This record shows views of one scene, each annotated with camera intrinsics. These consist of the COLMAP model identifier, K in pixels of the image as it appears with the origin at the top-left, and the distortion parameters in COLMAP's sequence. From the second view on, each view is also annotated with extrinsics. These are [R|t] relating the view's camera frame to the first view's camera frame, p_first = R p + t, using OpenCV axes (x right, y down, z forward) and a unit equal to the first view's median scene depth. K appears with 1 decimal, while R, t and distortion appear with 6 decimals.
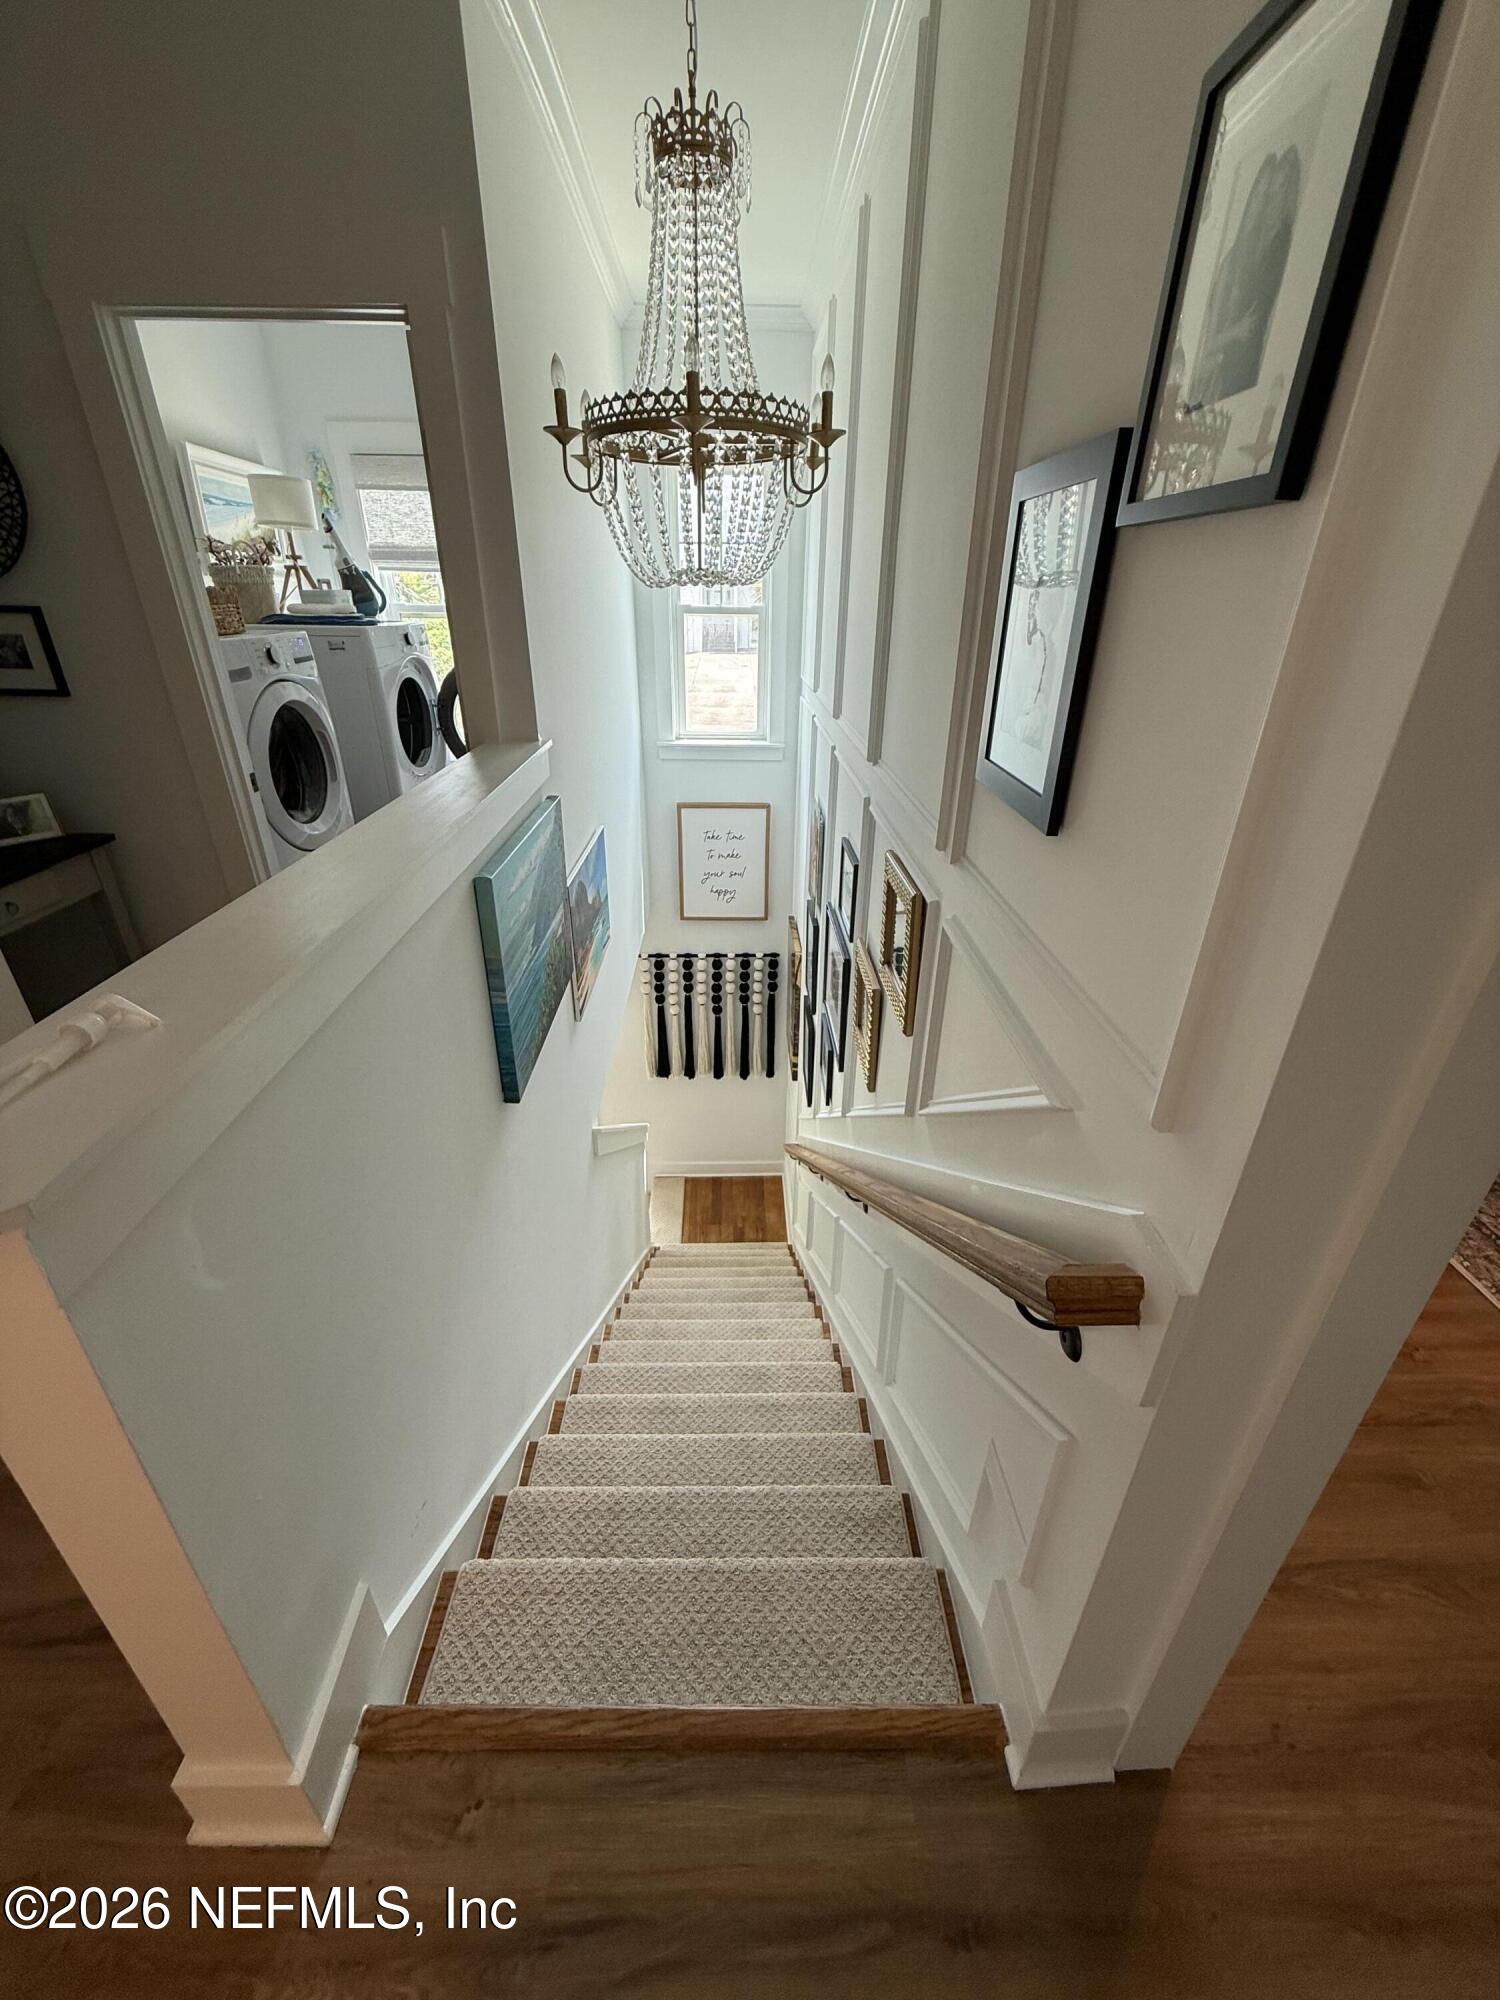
lens RADIAL K [[792.4, 0, 749.6], [0, 792.4, 996.3], [0, 0, 1]] dist [-0.001818, 0.000232]
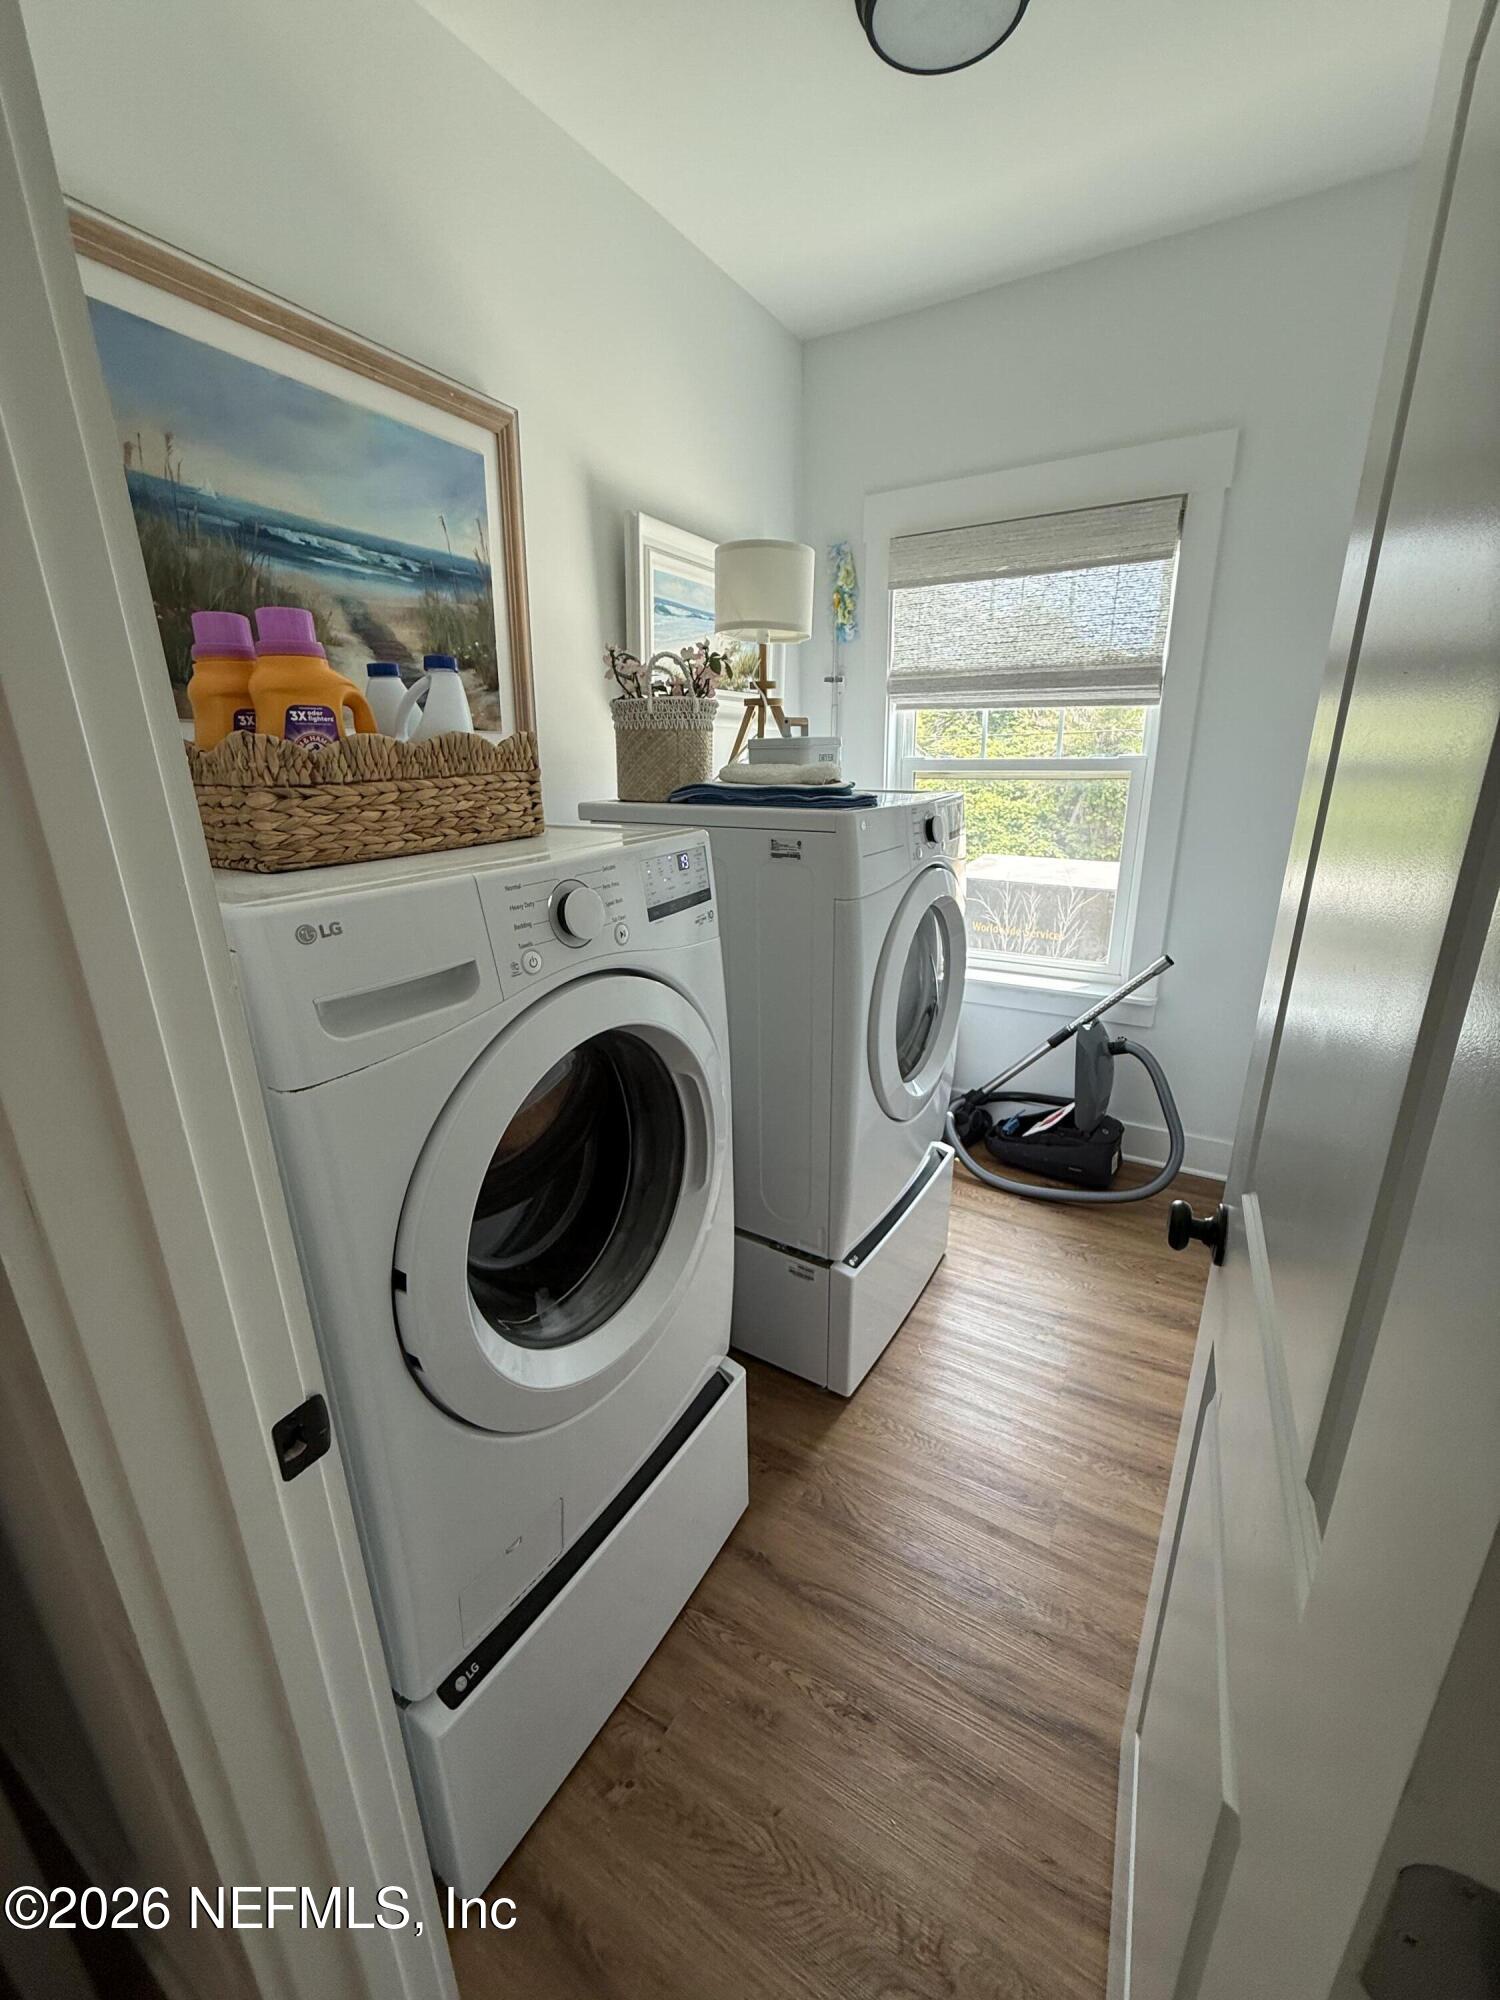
lens RADIAL K [[792.4, 0, 749.6], [0, 792.4, 996.3], [0, 0, 1]] dist [-0.001818, 0.000232]
pose [[0.848404, 0.134972, -0.511852, -0.277172], [-0.216202, 0.970973, -0.102318, -0.292559], [0.483184, 0.197471, 0.852958, 0.582875]]
